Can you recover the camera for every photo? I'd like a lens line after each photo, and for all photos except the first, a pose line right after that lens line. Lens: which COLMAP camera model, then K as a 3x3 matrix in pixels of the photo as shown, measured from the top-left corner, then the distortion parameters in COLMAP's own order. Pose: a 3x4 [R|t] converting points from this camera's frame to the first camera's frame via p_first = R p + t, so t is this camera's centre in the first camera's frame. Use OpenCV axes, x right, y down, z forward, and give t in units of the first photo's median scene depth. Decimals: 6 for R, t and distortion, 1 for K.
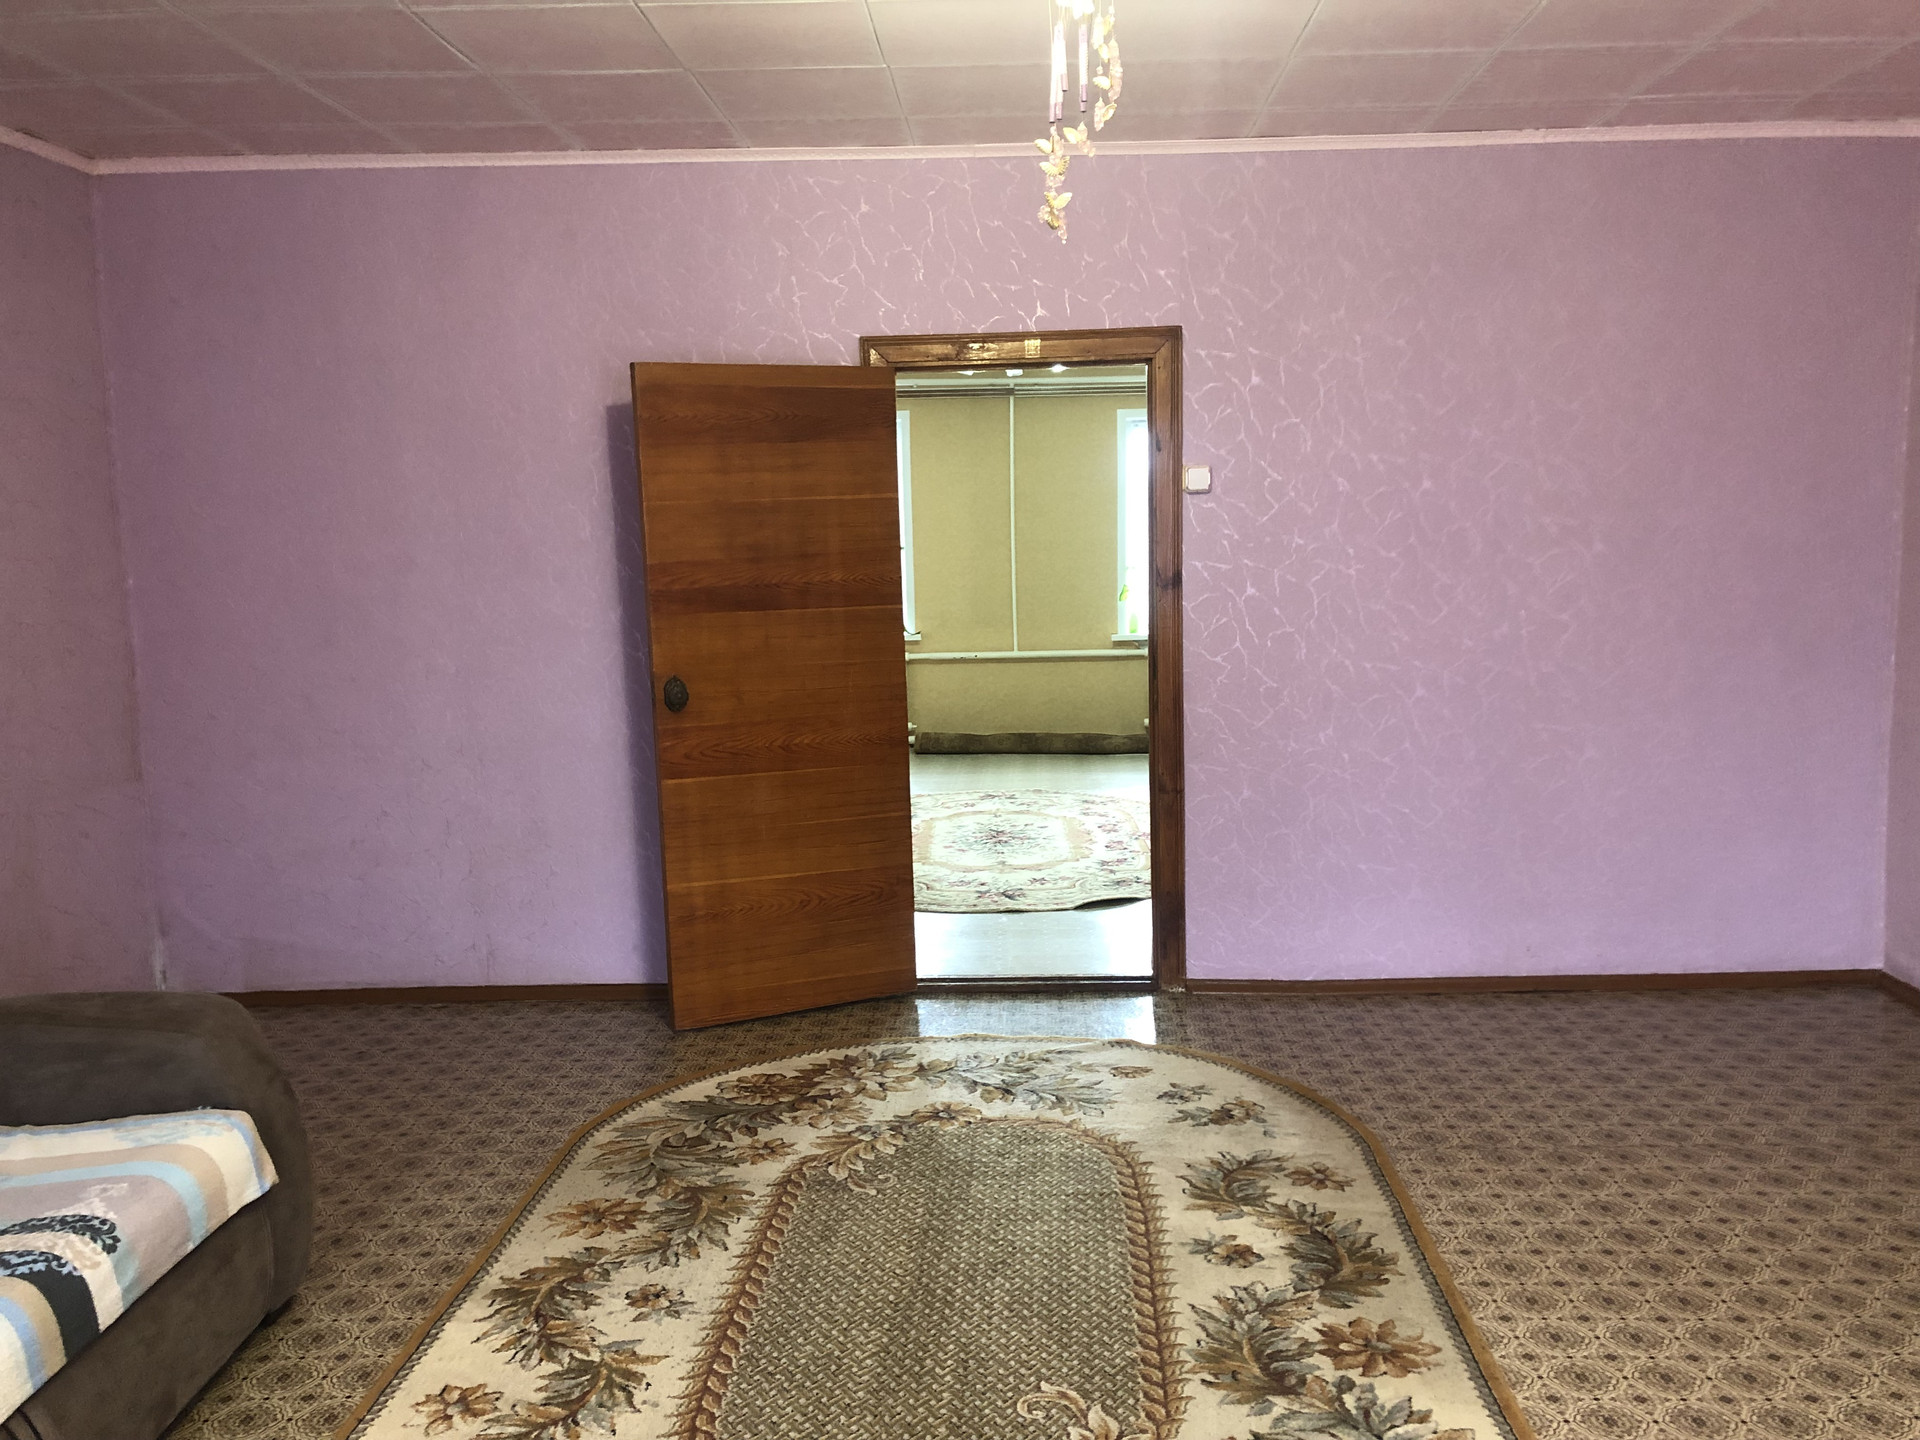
lens RADIAL K [[1601.7, 0, 960.0], [0, 1601.7, 720.0], [0, 0, 1]] dist [0.026433, 0.003875]
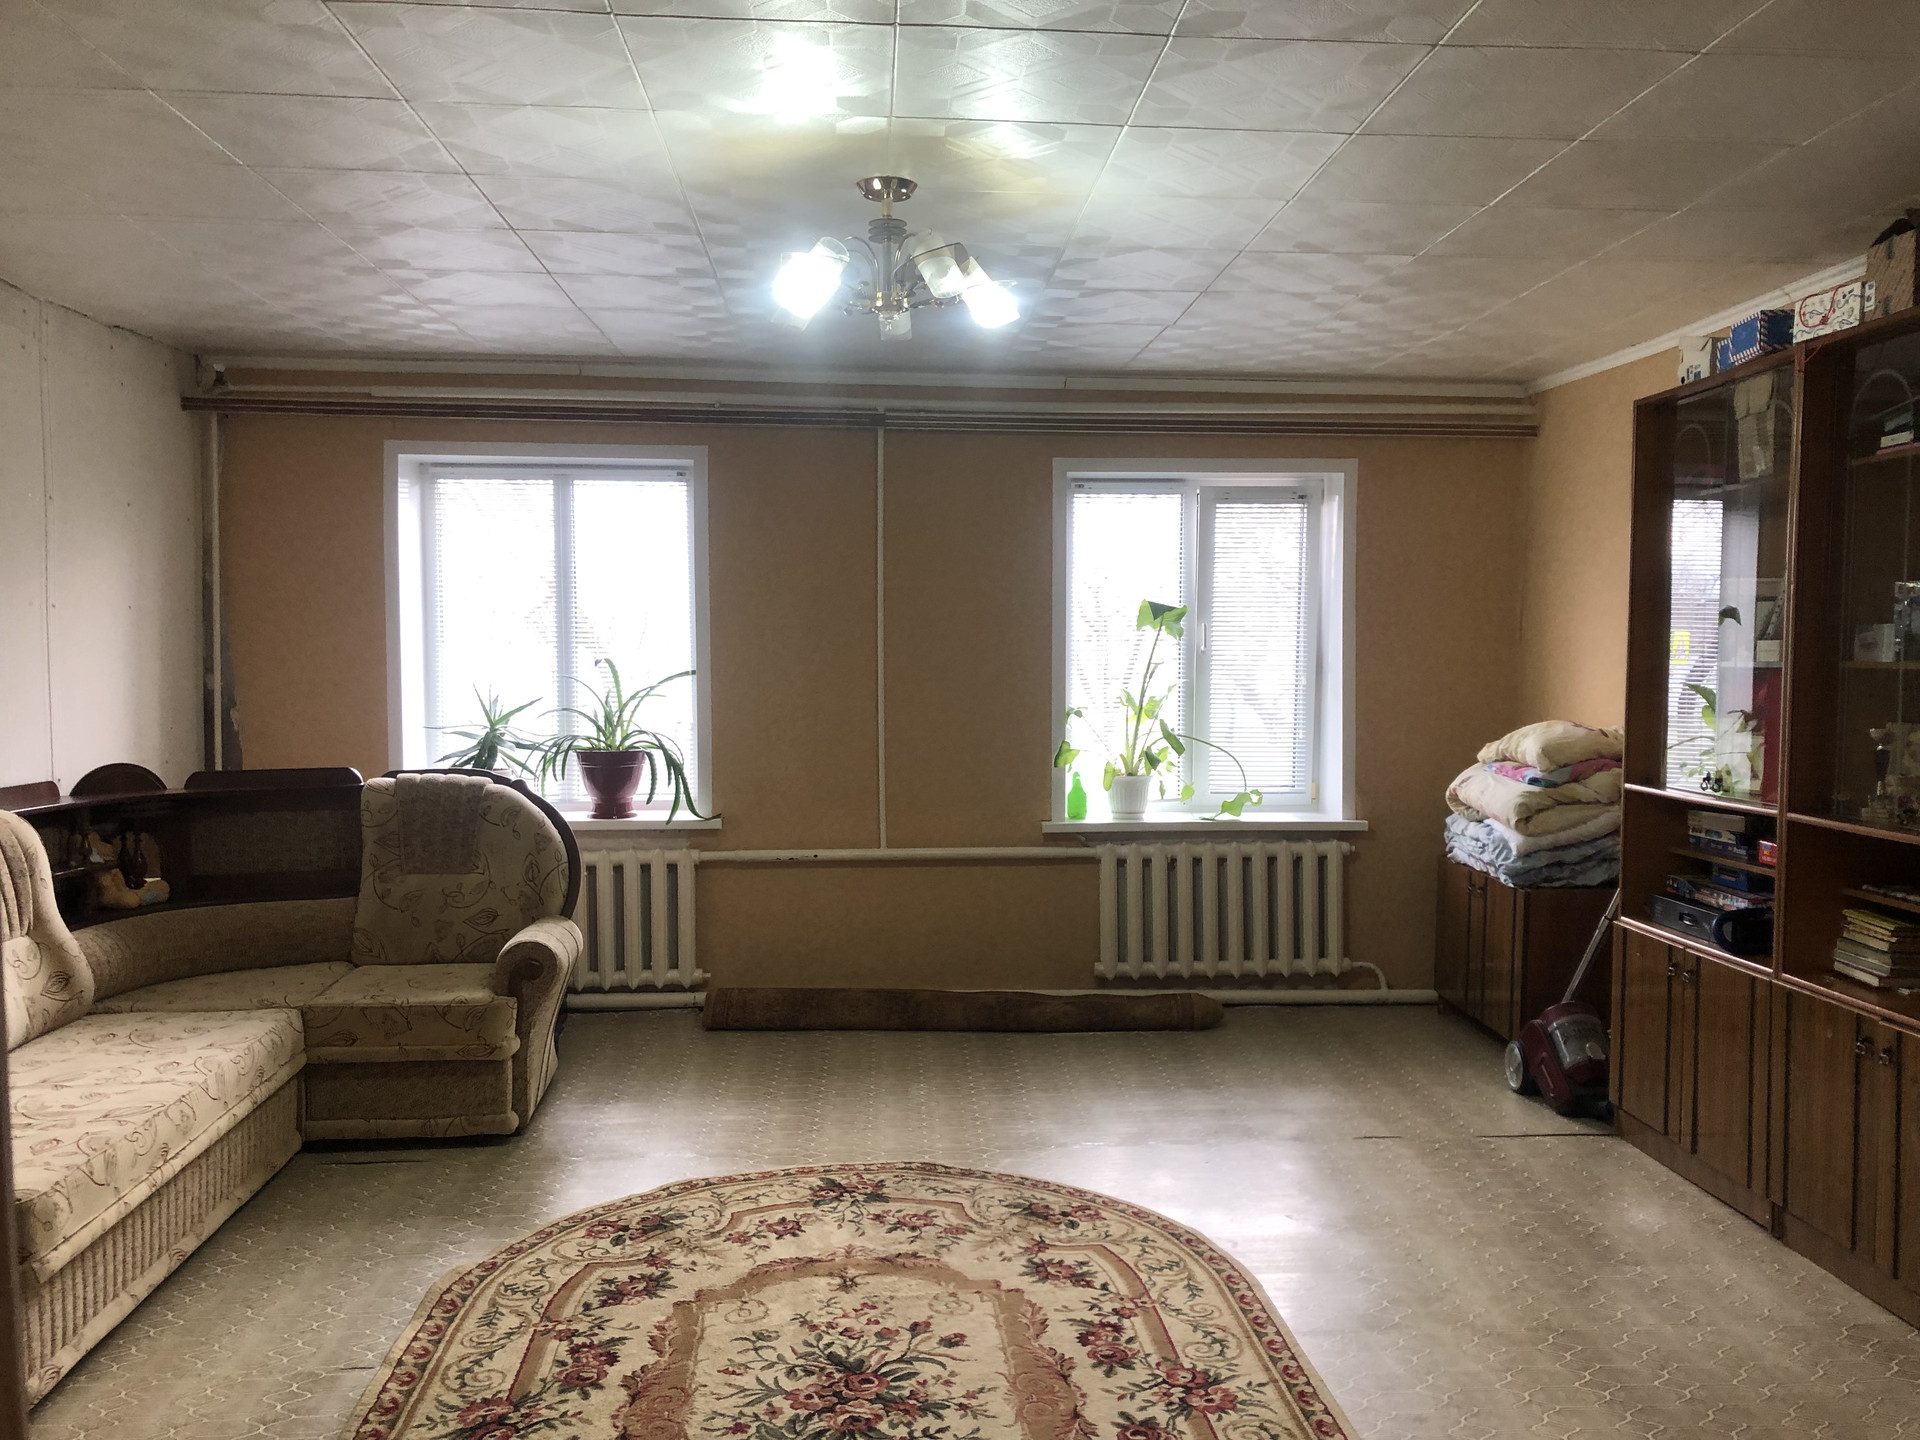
lens RADIAL K [[1601.7, 0, 960.0], [0, 1601.7, 720.0], [0, 0, 1]] dist [0.026433, 0.003875]
pose [[0.995295, 0.024061, 0.093860, 0.017971], [-0.017800, 0.997596, -0.066979, -0.144470], [-0.095245, 0.064993, 0.993330, 1.134013]]
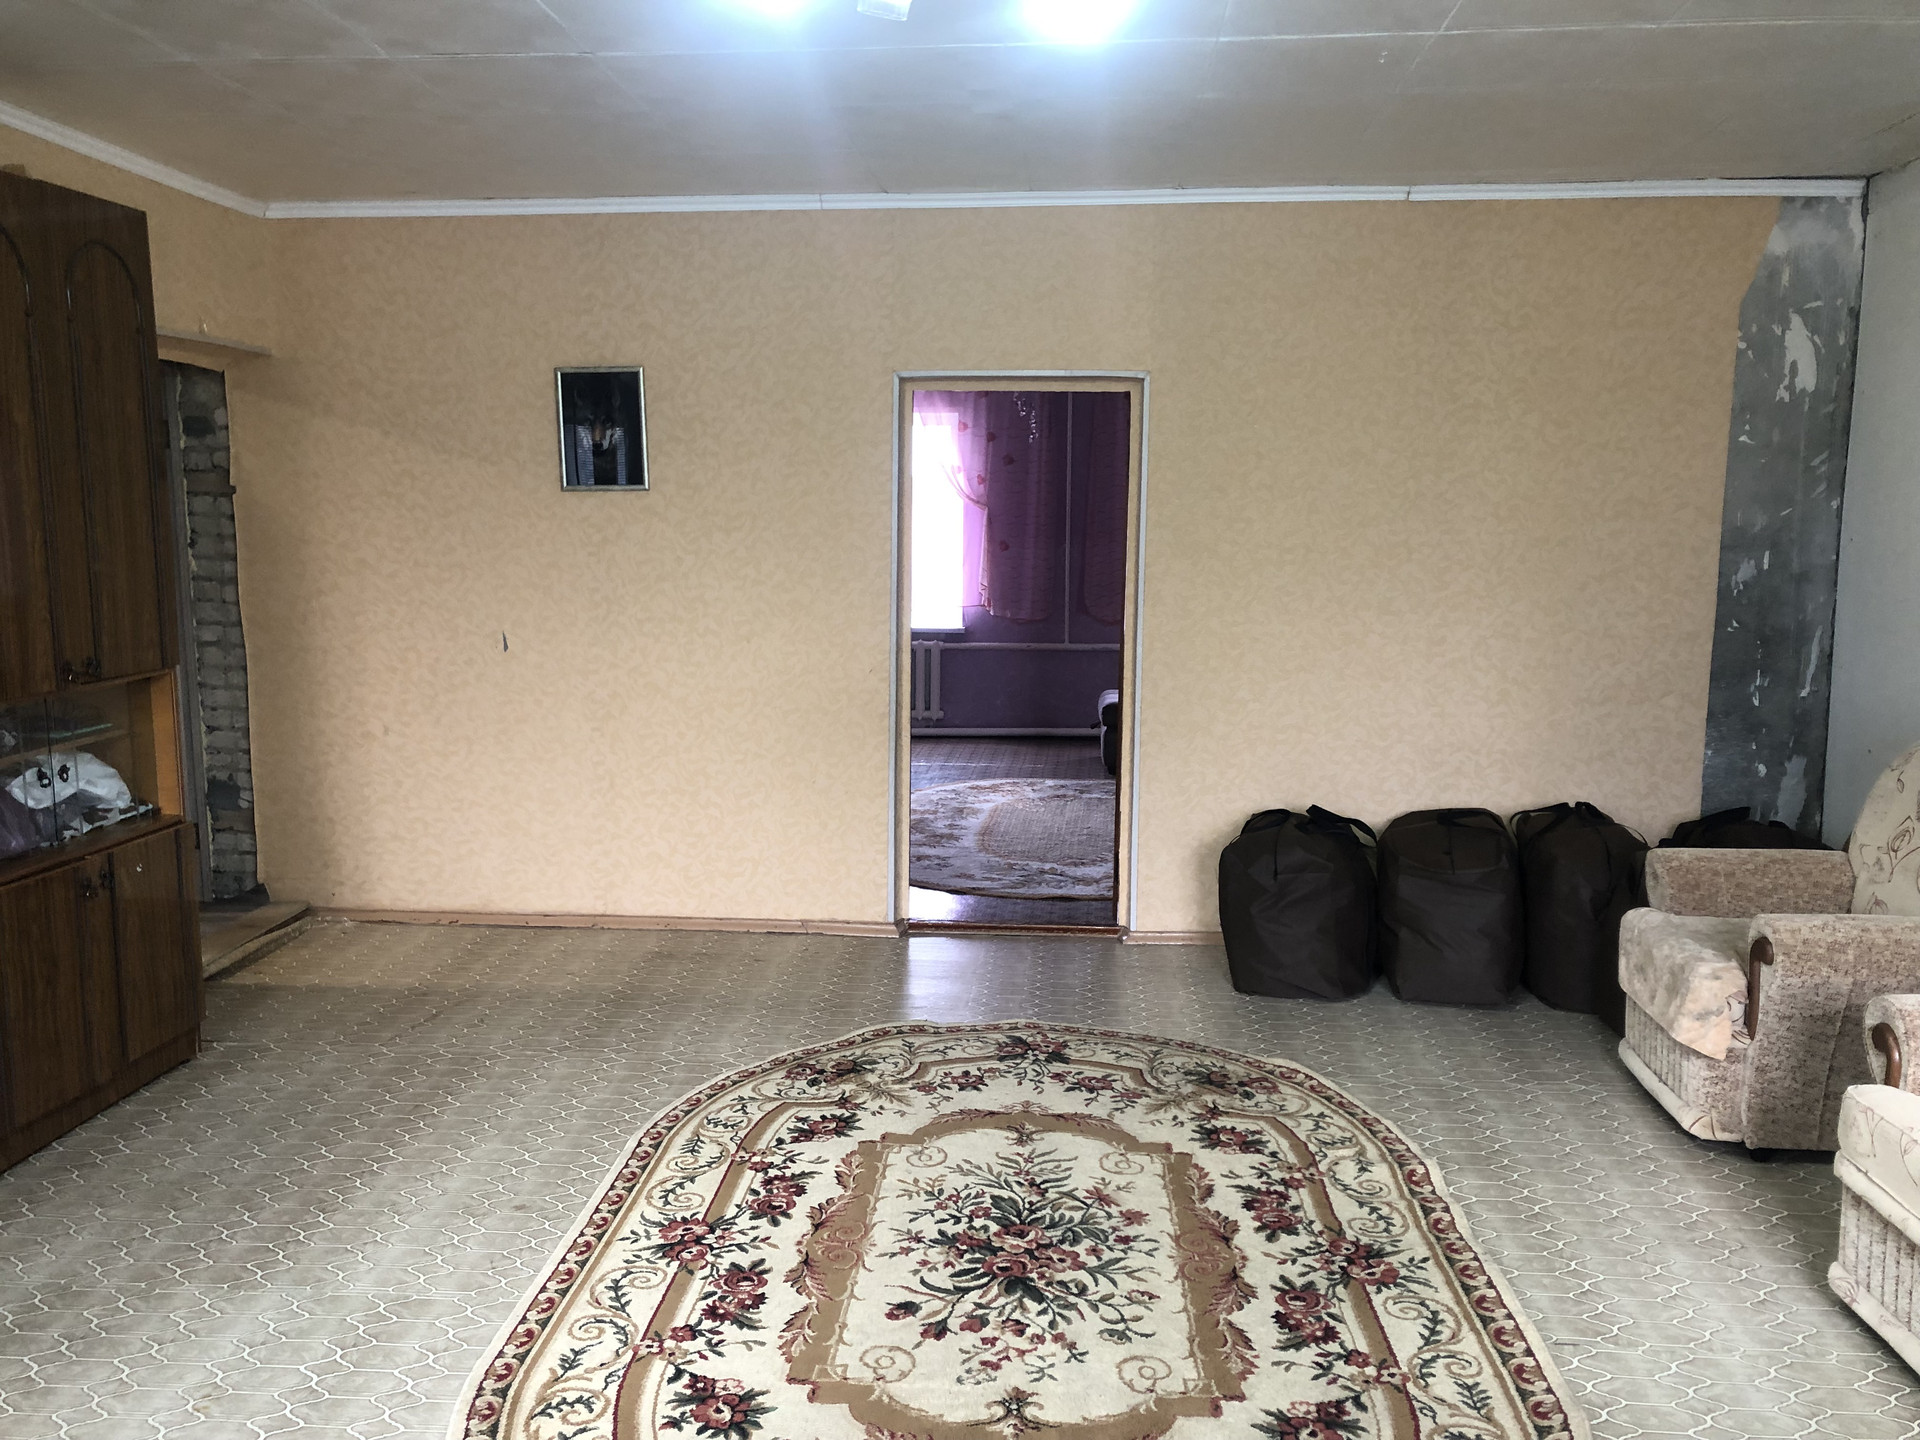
lens RADIAL K [[1601.7, 0, 960.0], [0, 1601.7, 720.0], [0, 0, 1]] dist [0.026433, 0.003875]
pose [[-0.998765, 0.014879, 0.047410, 0.035691], [0.025824, 0.970569, 0.239434, -0.329451], [-0.042452, 0.240362, -0.969754, 2.717753]]
